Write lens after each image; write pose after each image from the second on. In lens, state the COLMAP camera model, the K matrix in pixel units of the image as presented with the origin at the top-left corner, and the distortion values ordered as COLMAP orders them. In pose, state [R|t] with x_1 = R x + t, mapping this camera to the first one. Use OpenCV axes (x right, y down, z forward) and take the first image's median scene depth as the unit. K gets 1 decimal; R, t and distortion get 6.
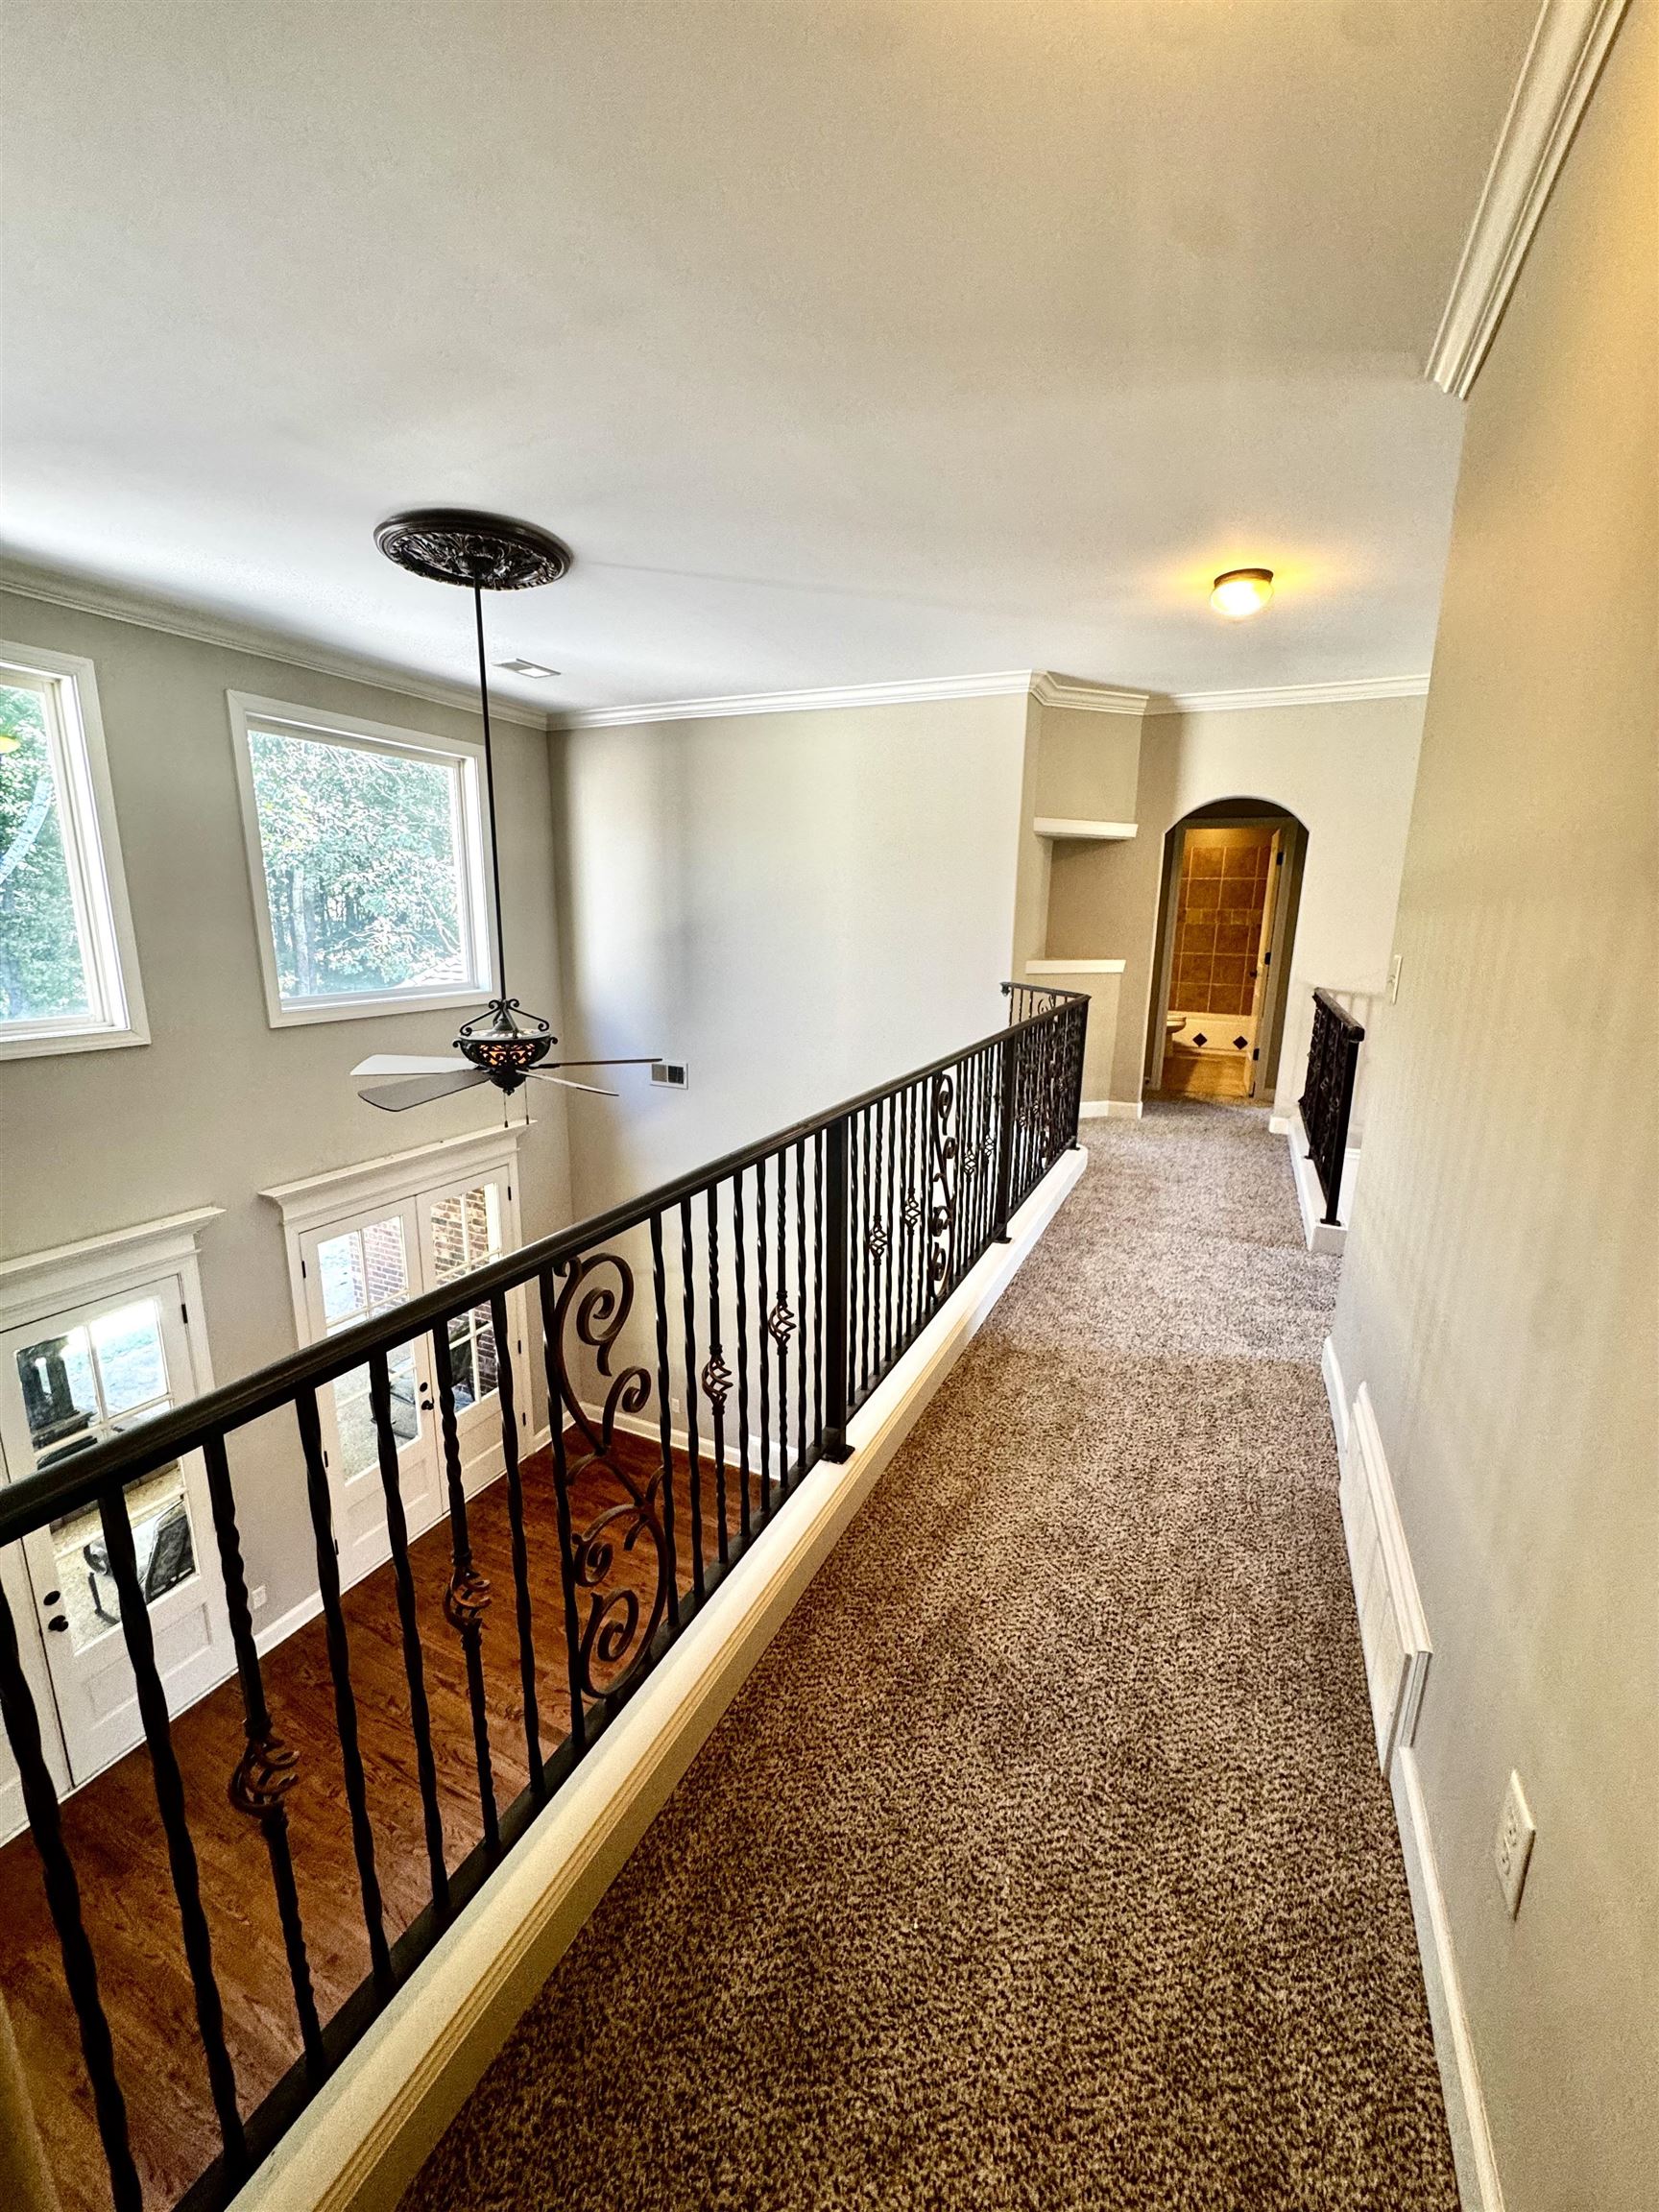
lens RADIAL K [[883.3, 0, 825.0], [0, 883.3, 1110.8], [0, 0, 1]] dist [-0.001223, -0.000183]
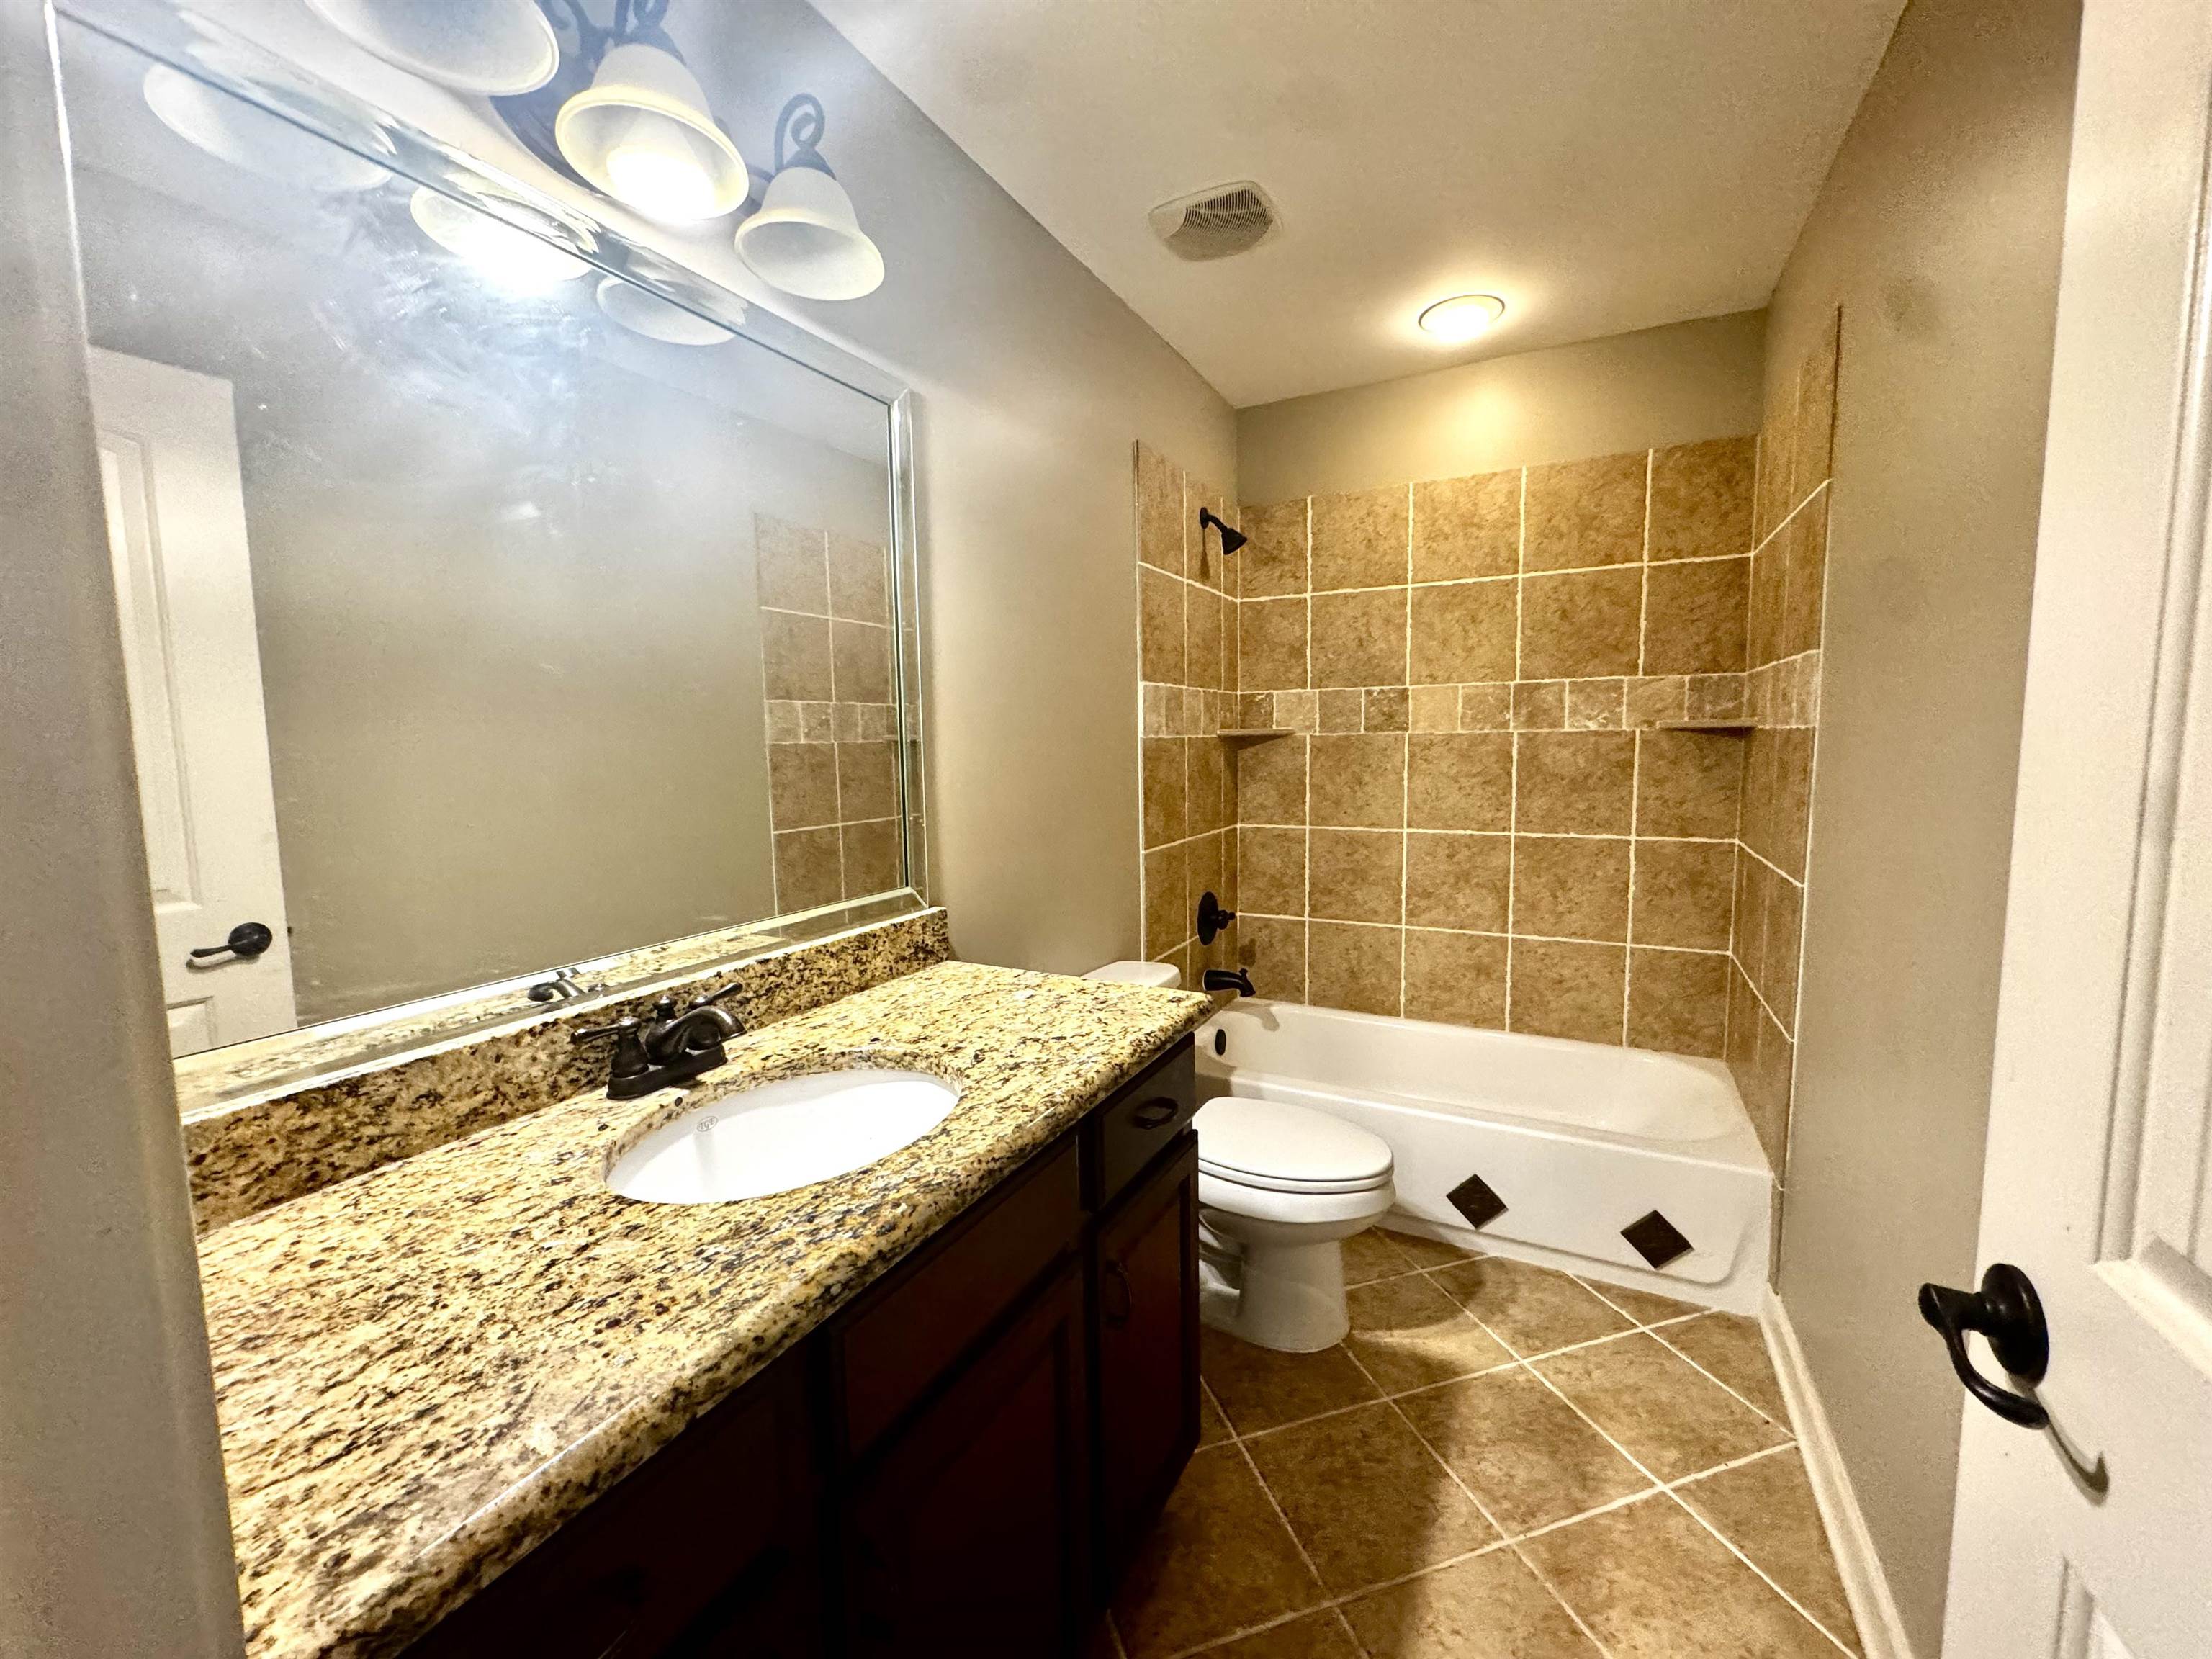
lens RADIAL K [[883.3, 0, 1103.9], [0, 883.3, 825.6], [0, 0, 1]] dist [-0.001223, -0.000183]
pose [[0.998704, -0.025316, -0.044154, 0.319932], [0.019745, 0.992293, -0.122331, -0.147543], [0.046910, 0.121301, 0.991507, 0.707525]]
